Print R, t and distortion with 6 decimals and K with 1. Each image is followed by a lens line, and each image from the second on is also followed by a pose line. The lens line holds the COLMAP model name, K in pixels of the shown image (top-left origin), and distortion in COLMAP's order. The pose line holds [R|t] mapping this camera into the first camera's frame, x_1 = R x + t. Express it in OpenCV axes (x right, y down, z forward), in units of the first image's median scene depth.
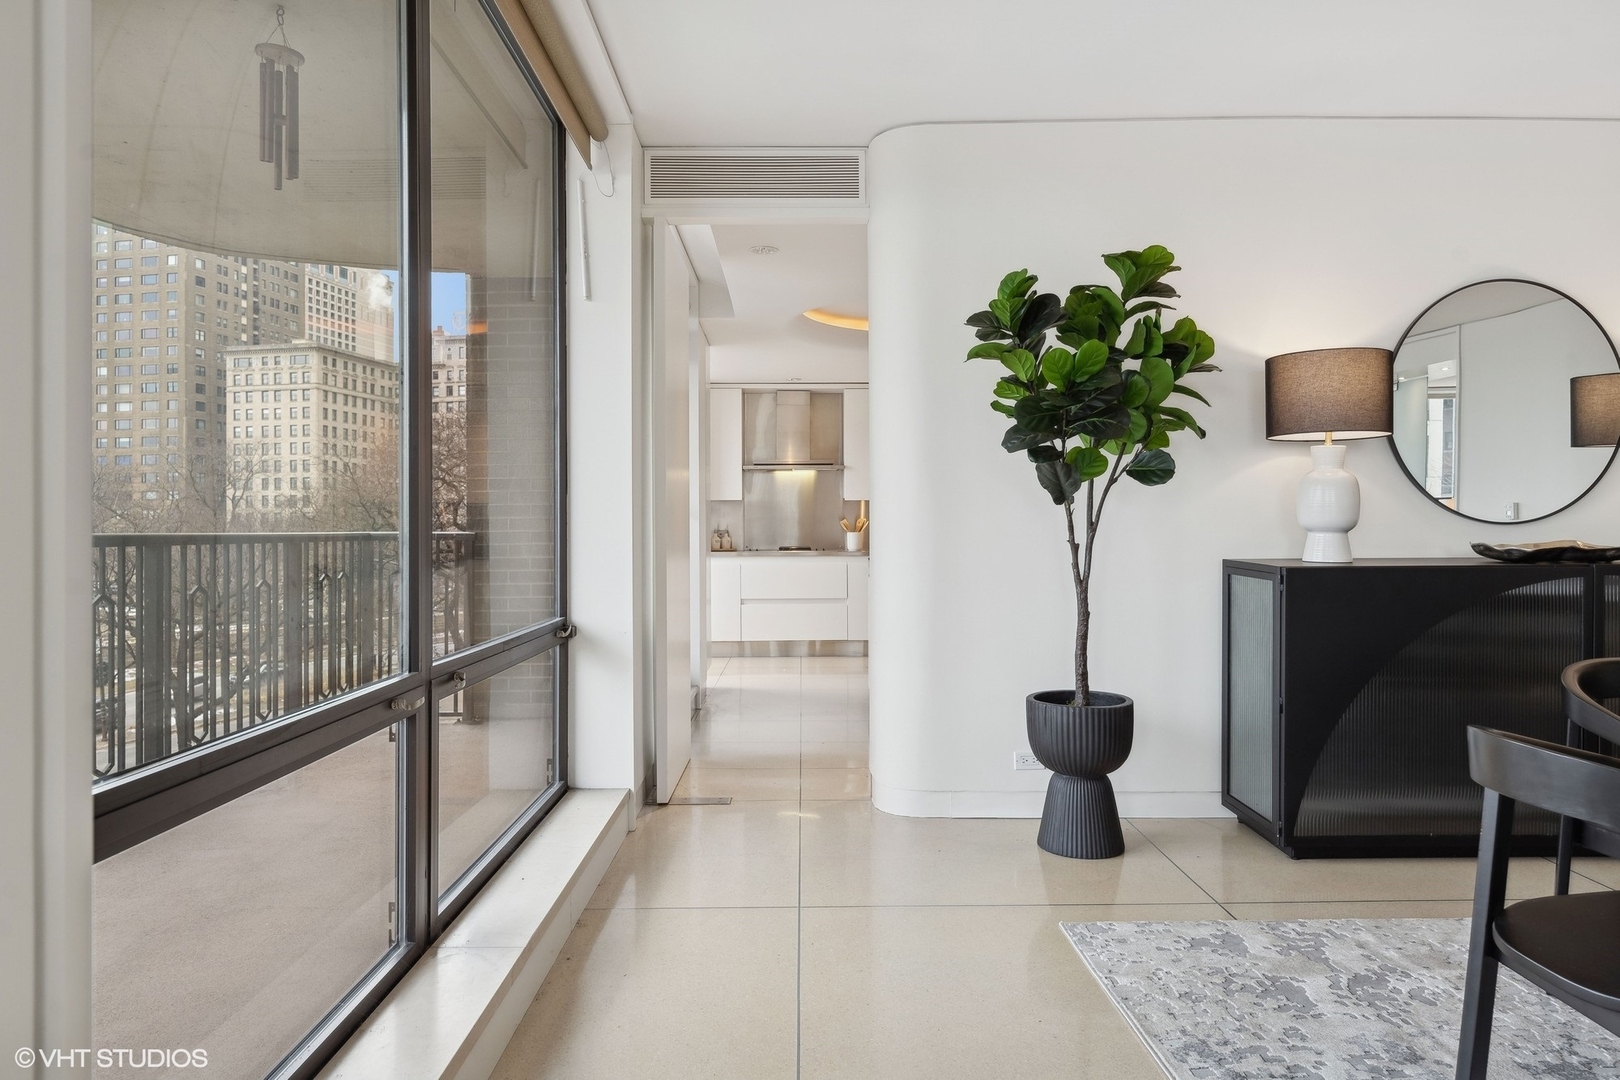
lens RADIAL K [[1087.4, 0, 817.1], [0, 1087.4, 526.2], [0, 0, 1]] dist [-0.009609, -0.002593]
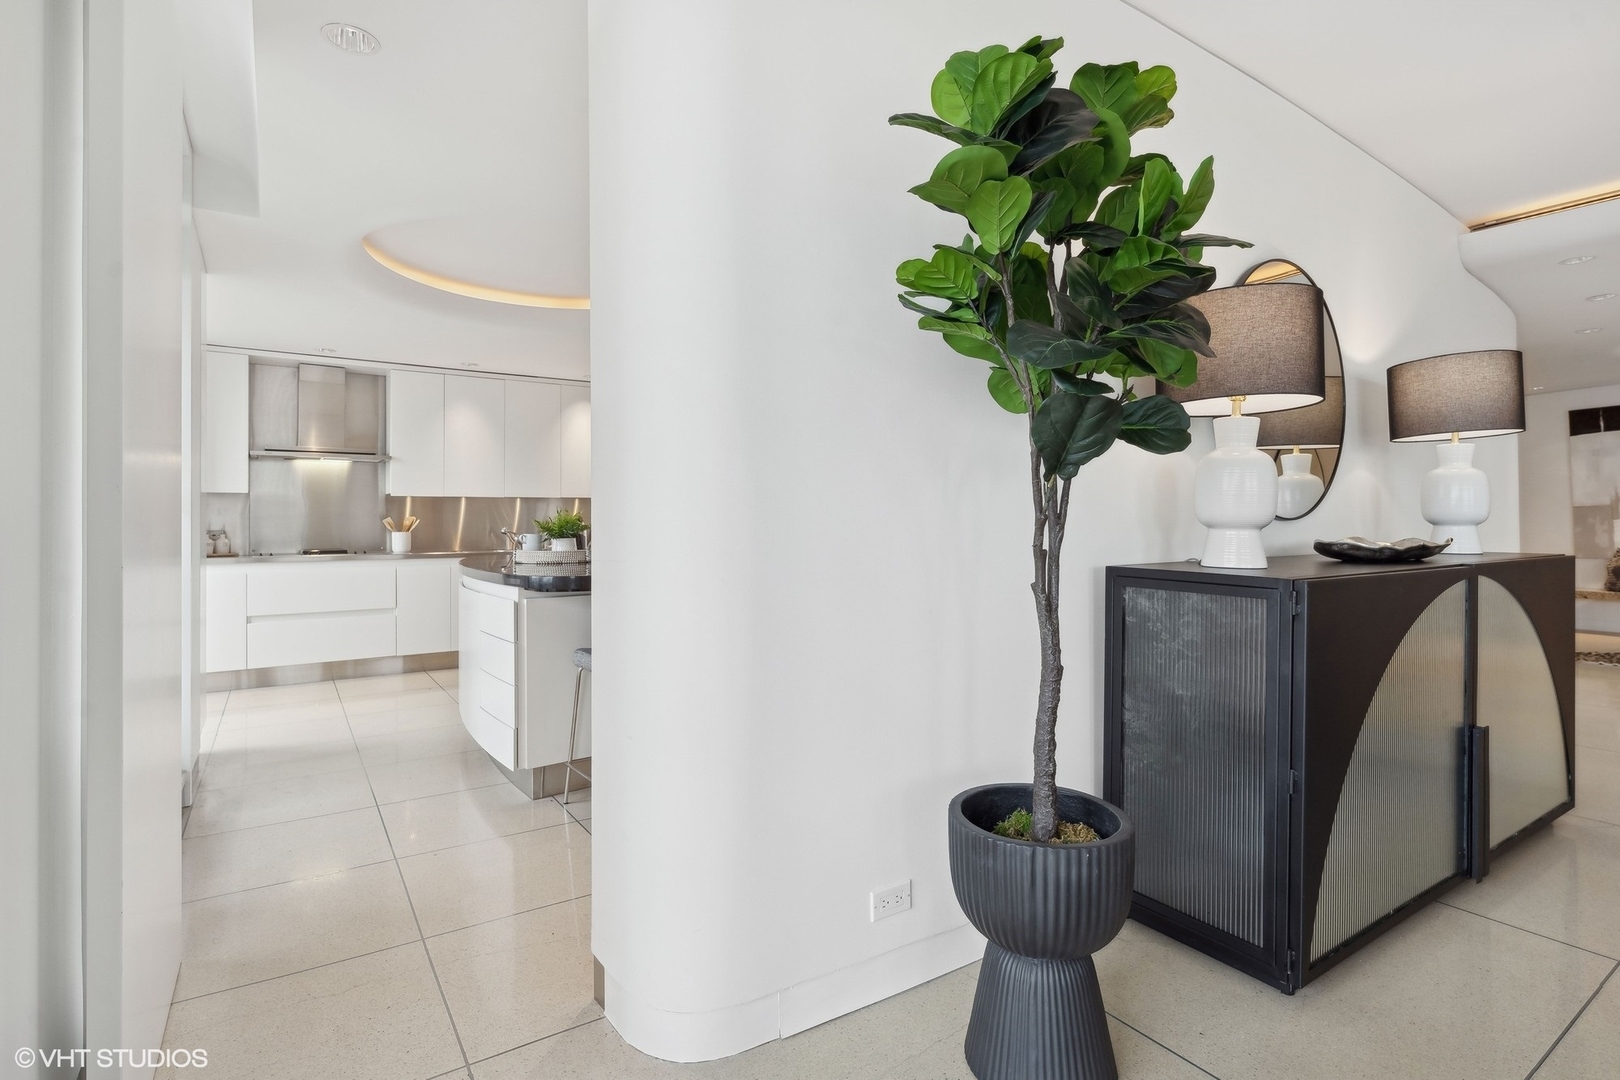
lens RADIAL K [[804.1, 0, 813.9], [0, 804.1, 511.5], [0, 0, 1]] dist [-0.006603, -0.000814]
pose [[0.840434, 0.007723, 0.541859, -0.057261], [0.002025, 0.999847, -0.017391, 0.001409], [-0.541910, 0.015713, 0.840290, 0.406809]]
